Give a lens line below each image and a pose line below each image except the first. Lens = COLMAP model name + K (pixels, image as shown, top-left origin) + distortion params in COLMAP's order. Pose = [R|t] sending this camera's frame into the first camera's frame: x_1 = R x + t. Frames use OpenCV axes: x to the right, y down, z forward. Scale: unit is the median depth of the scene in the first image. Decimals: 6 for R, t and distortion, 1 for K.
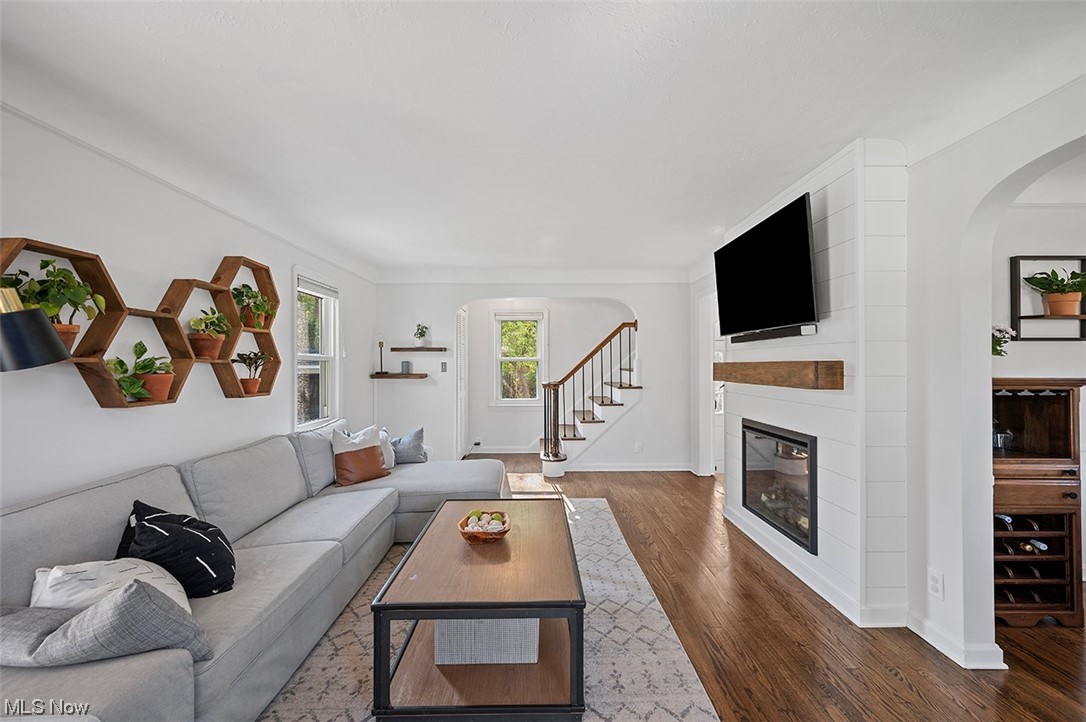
lens RADIAL K [[433.6, 0, 534.6], [0, 433.6, 364.1], [0, 0, 1]] dist [0.001097, 0.000480]
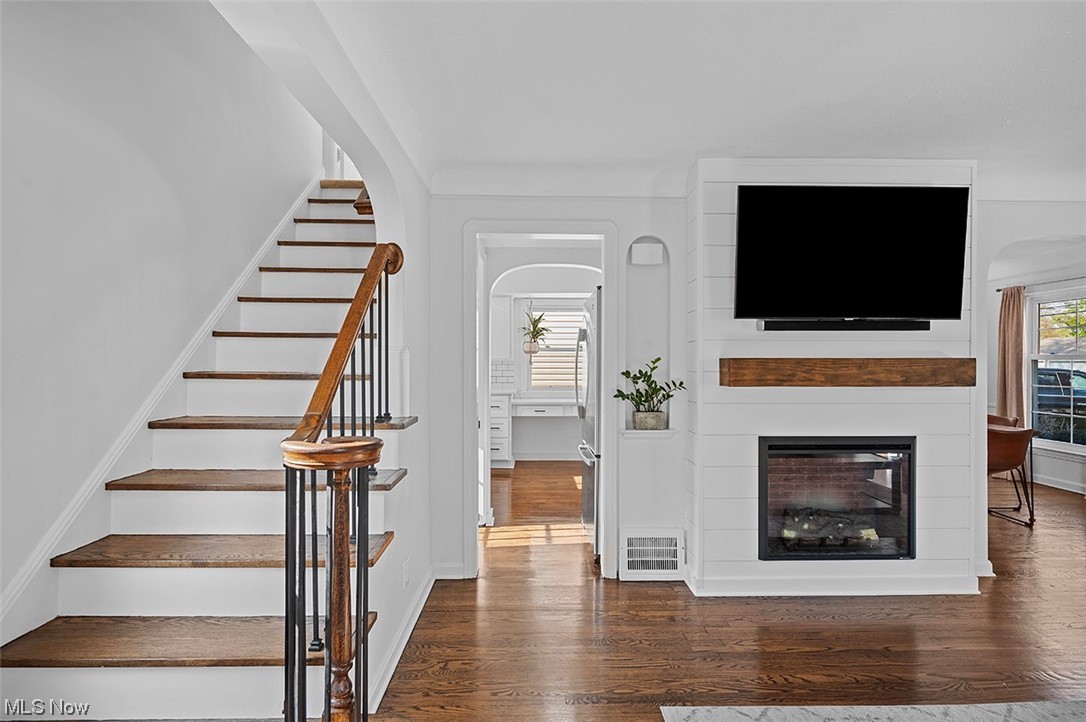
lens RADIAL K [[527.6, 0, 545.4], [0, 527.6, 368.4], [0, 0, 1]] dist [0.003294, -0.000719]
pose [[-0.028095, -0.005591, 0.999590, -0.454248], [-0.000382, 0.999984, 0.005583, 0.008877], [-0.999605, -0.000225, -0.028097, 1.664249]]
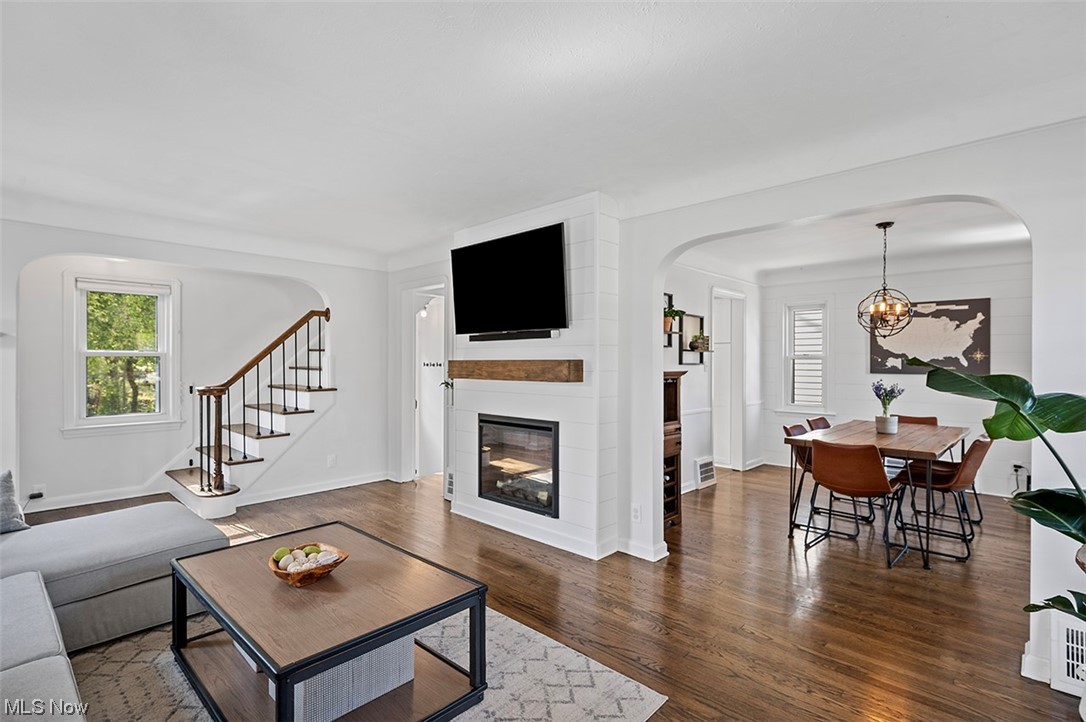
lens RADIAL K [[527.6, 0, 545.2], [0, 527.6, 363.9], [0, 0, 1]] dist [0.003294, -0.000719]
pose [[0.687153, 0.000424, 0.726512, -0.408996], [-0.002959, 0.999993, 0.002215, 0.001762], [-0.726506, -0.003672, 0.687150, 0.005620]]
